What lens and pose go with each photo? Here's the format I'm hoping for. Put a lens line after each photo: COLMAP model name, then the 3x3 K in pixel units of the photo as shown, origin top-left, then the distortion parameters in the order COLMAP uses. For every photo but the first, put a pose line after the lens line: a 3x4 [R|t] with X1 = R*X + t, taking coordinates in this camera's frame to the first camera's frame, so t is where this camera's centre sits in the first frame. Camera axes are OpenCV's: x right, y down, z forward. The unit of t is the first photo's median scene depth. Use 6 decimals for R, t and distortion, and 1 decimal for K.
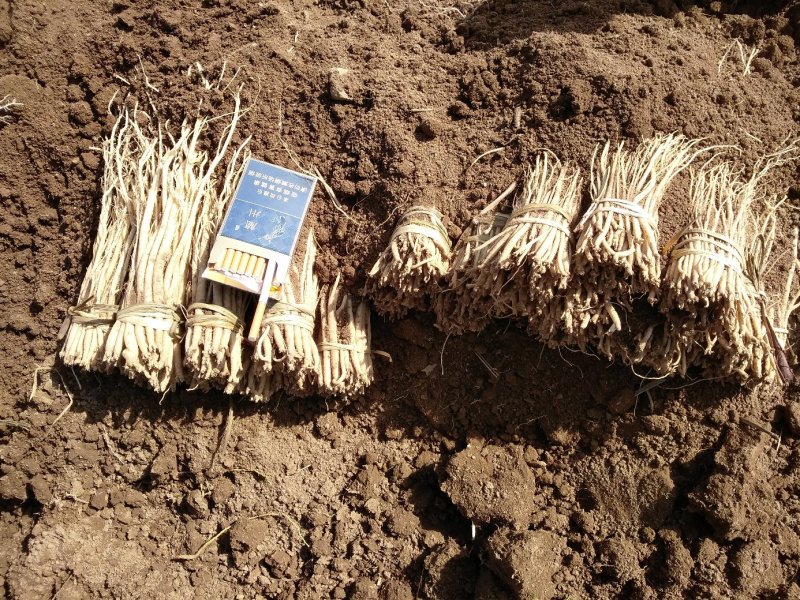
lens RADIAL K [[639.5, 0, 400.2], [0, 639.5, 300.1], [0, 0, 1]] dist [-0.003391, 0.007196]
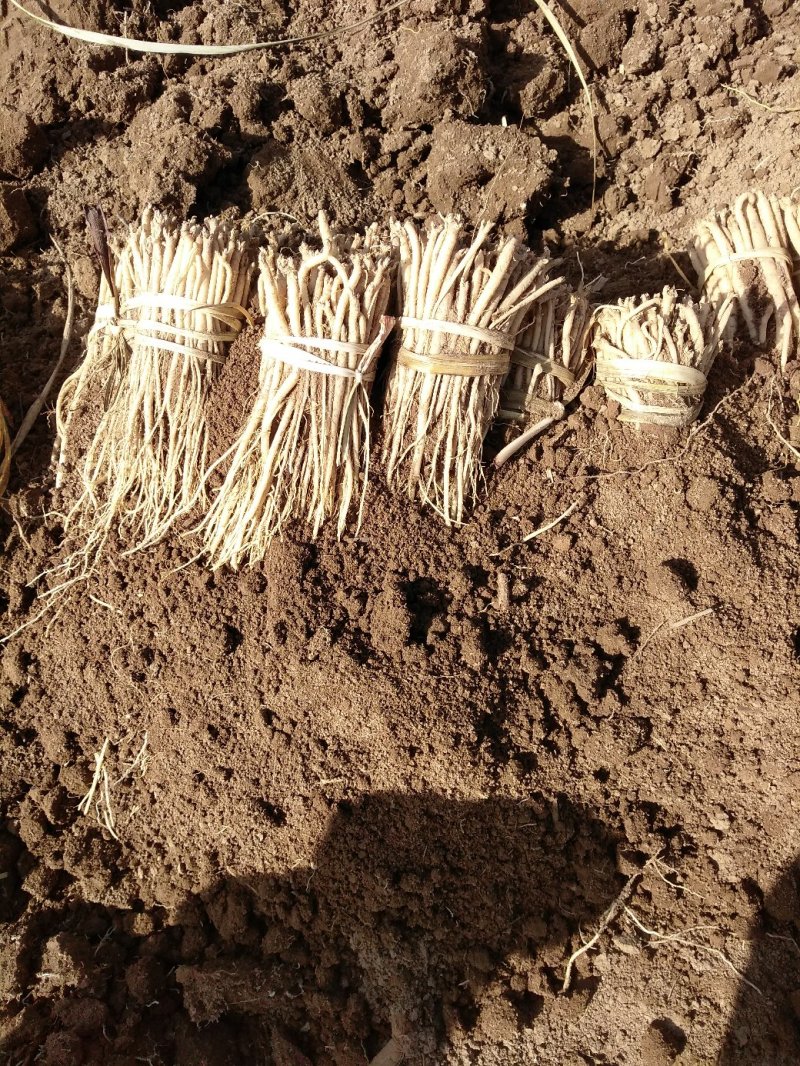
lens RADIAL K [[852.1, 0, 400.1], [0, 852.1, 533.0], [0, 0, 1]] dist [-0.003391, 0.007196]
pose [[-0.971846, 0.140418, 0.189202, 0.130100], [-0.045260, -0.899315, 0.434954, -0.556896], [0.231228, 0.414145, 0.880351, 0.349552]]
